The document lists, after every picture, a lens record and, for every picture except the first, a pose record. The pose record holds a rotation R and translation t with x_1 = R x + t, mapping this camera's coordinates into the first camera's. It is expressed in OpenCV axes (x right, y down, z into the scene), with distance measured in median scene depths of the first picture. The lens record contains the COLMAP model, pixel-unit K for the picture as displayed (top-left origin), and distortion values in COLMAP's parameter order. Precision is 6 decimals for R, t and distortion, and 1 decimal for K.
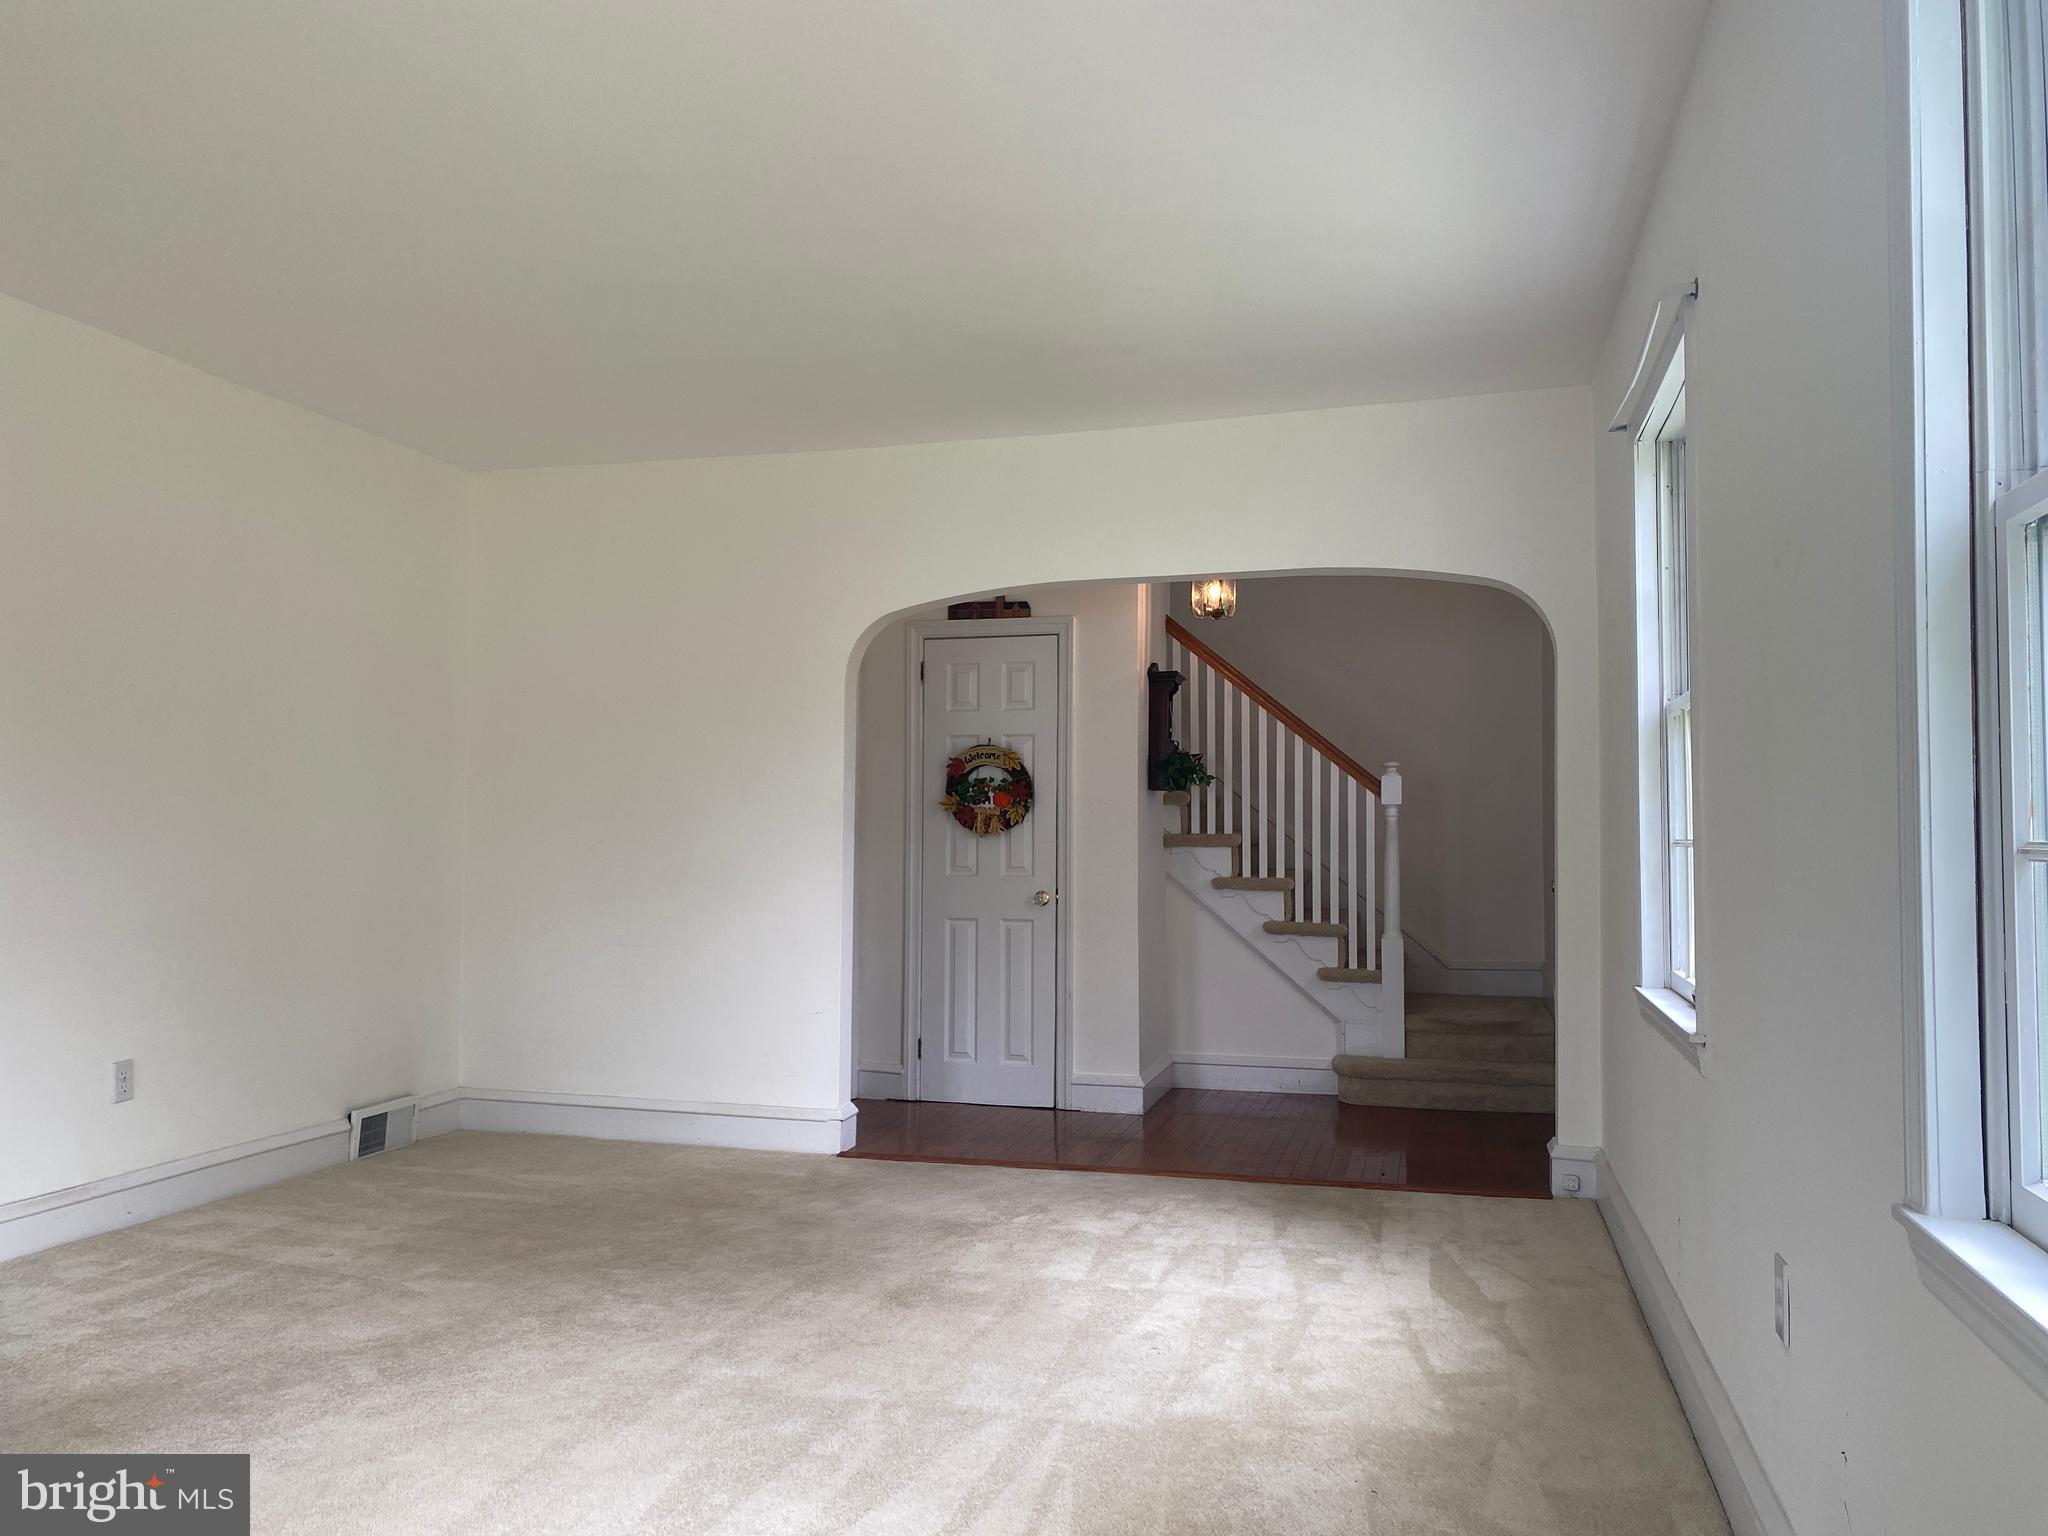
lens RADIAL K [[1527.0, 0, 1012.0], [0, 1527.0, 752.9], [0, 0, 1]] dist [0.104016, -0.109874]
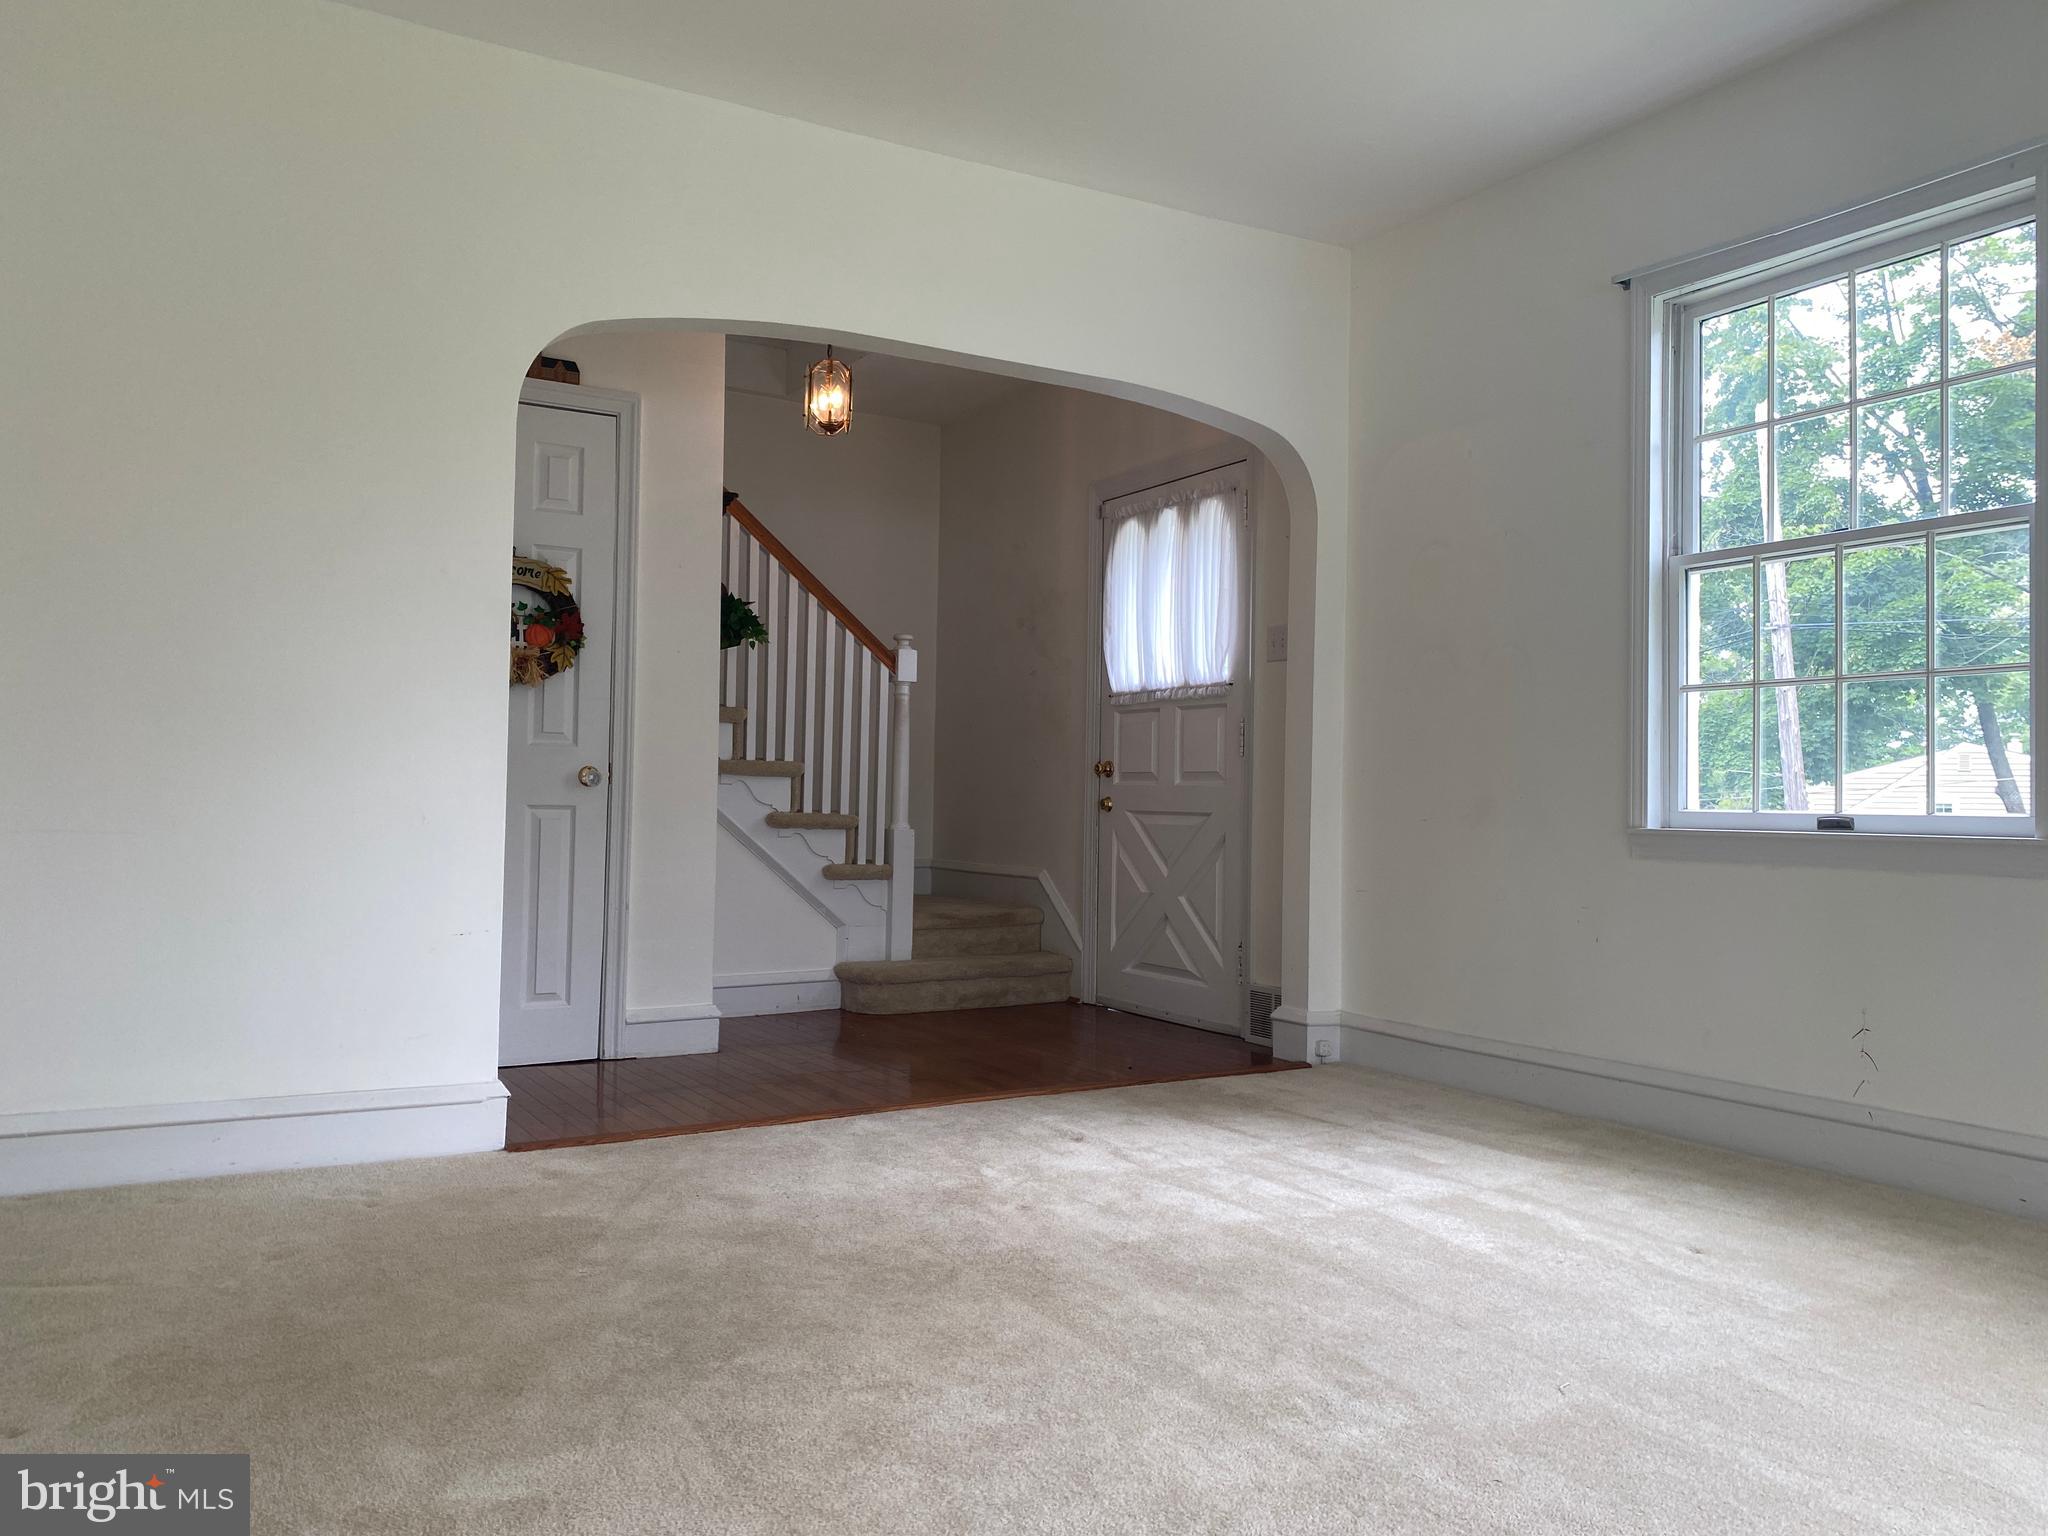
lens RADIAL K [[1527.0, 0, 1012.0], [0, 1527.0, 752.9], [0, 0, 1]] dist [0.104016, -0.109874]
pose [[0.686236, 0.032078, 0.726671, -0.374923], [-0.054191, 0.998505, 0.007097, 0.068229], [-0.725357, -0.044250, 0.686949, 0.351489]]
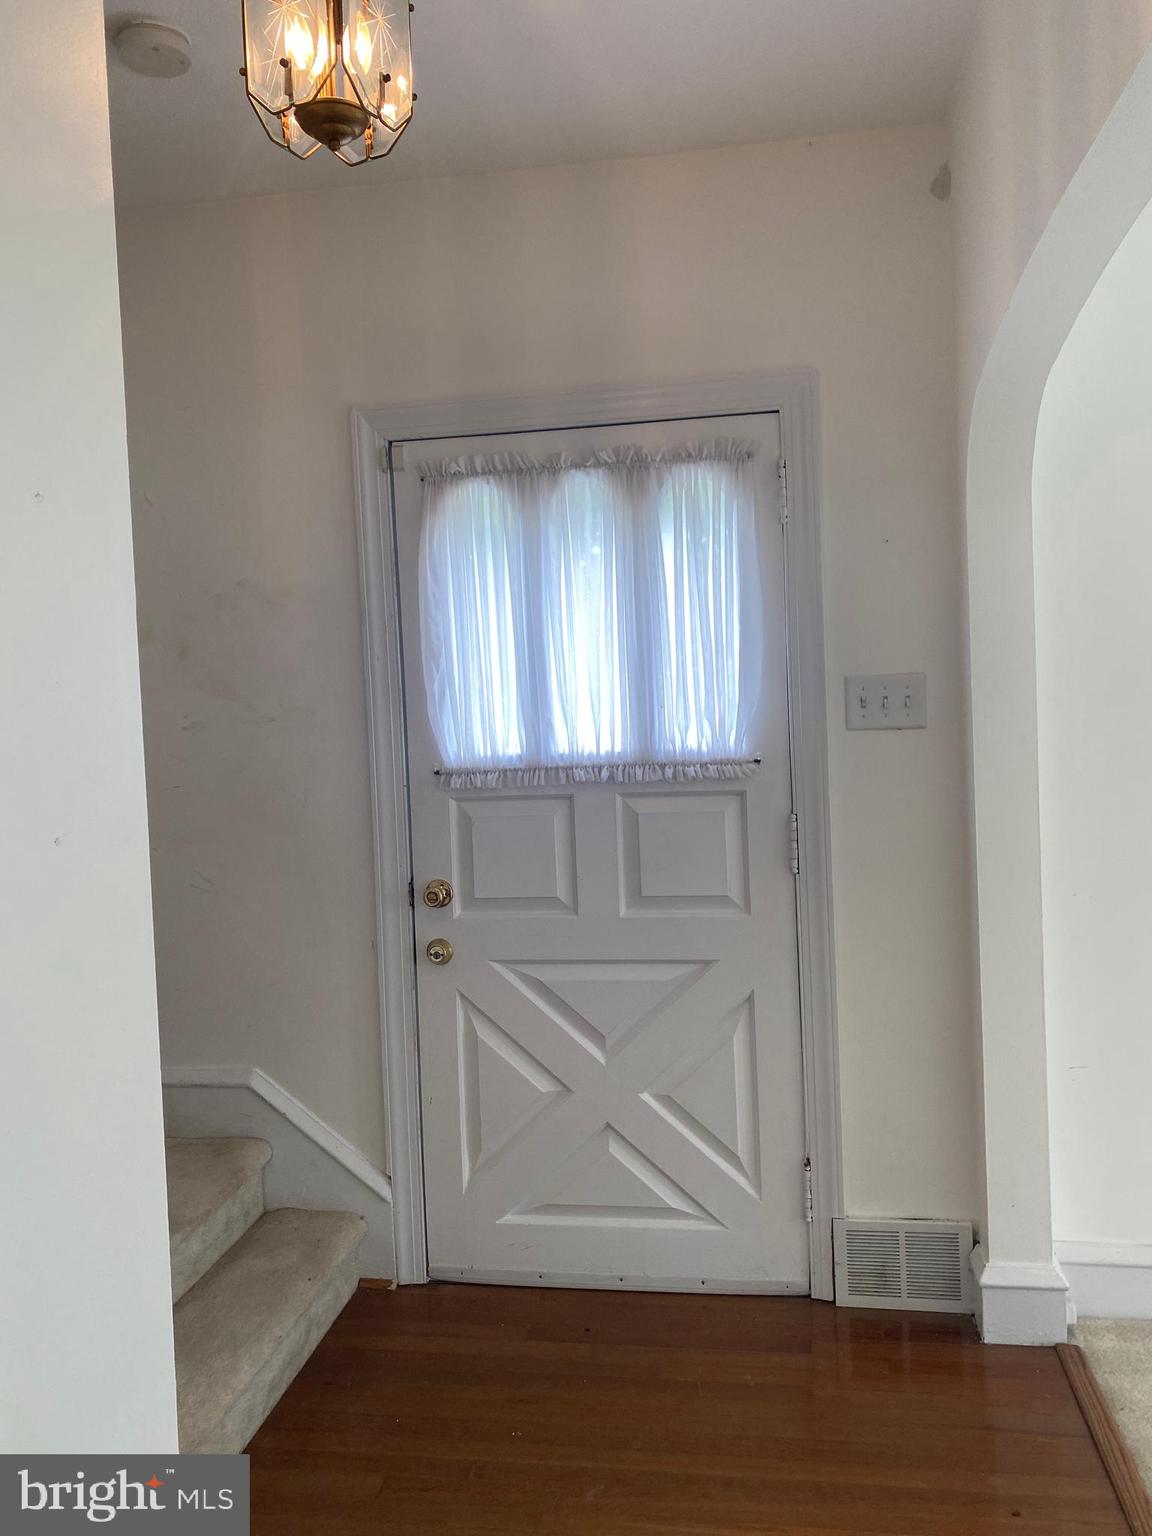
lens RADIAL K [[1187.7, 0, 576.0], [0, 1187.7, 768.0], [0, 0, 1]] dist [0.050774, 0.000026]
pose [[-0.139204, -0.026467, 0.989910, -0.093188], [-0.019527, 0.999522, 0.023978, 0.023790], [-0.990071, -0.015992, -0.139654, 0.962651]]
